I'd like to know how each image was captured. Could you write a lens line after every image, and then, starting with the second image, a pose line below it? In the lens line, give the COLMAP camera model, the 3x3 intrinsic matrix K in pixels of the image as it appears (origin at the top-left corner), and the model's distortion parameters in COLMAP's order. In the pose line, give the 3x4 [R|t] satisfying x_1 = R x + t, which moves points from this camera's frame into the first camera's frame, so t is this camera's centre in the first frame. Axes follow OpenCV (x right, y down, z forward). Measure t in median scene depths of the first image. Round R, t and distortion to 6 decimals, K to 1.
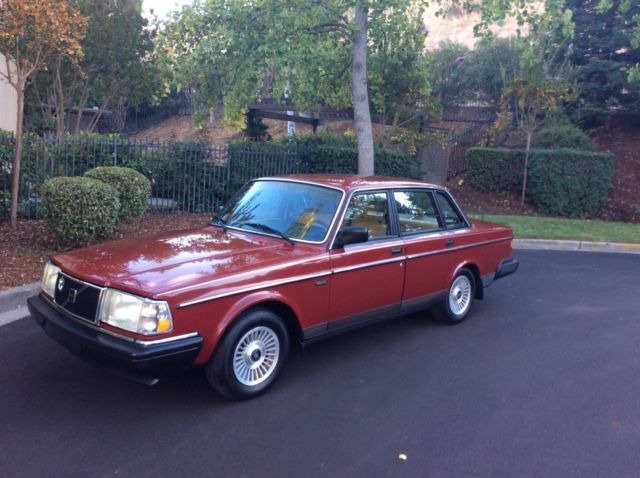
lens RADIAL K [[590.4, 0, 330.5], [0, 590.4, 246.2], [0, 0, 1]] dist [0.075991, -0.125997]
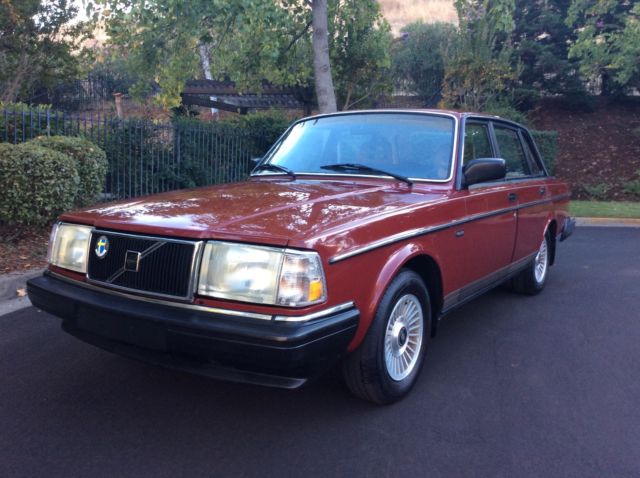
lens RADIAL K [[590.4, 0, 330.5], [0, 590.4, 246.2], [0, 0, 1]] dist [0.075991, -0.125997]
pose [[0.984617, -0.052275, 0.166725, -0.171899], [0.053571, 0.998559, -0.003279, 0.041488], [-0.166313, 0.012161, 0.985998, 0.178320]]
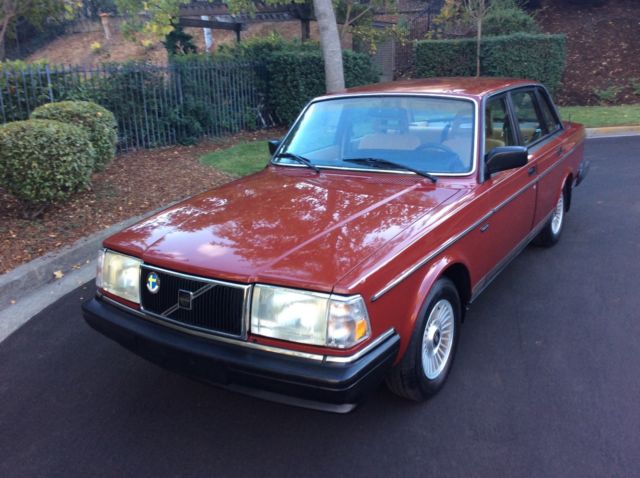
lens RADIAL K [[590.4, 0, 330.5], [0, 590.4, 246.2], [0, 0, 1]] dist [0.075991, -0.125997]
pose [[0.979790, -0.139676, 0.143189, -0.186833], [0.116954, 0.980744, 0.156406, -0.033012], [-0.162278, -0.136499, 0.977258, 0.167516]]
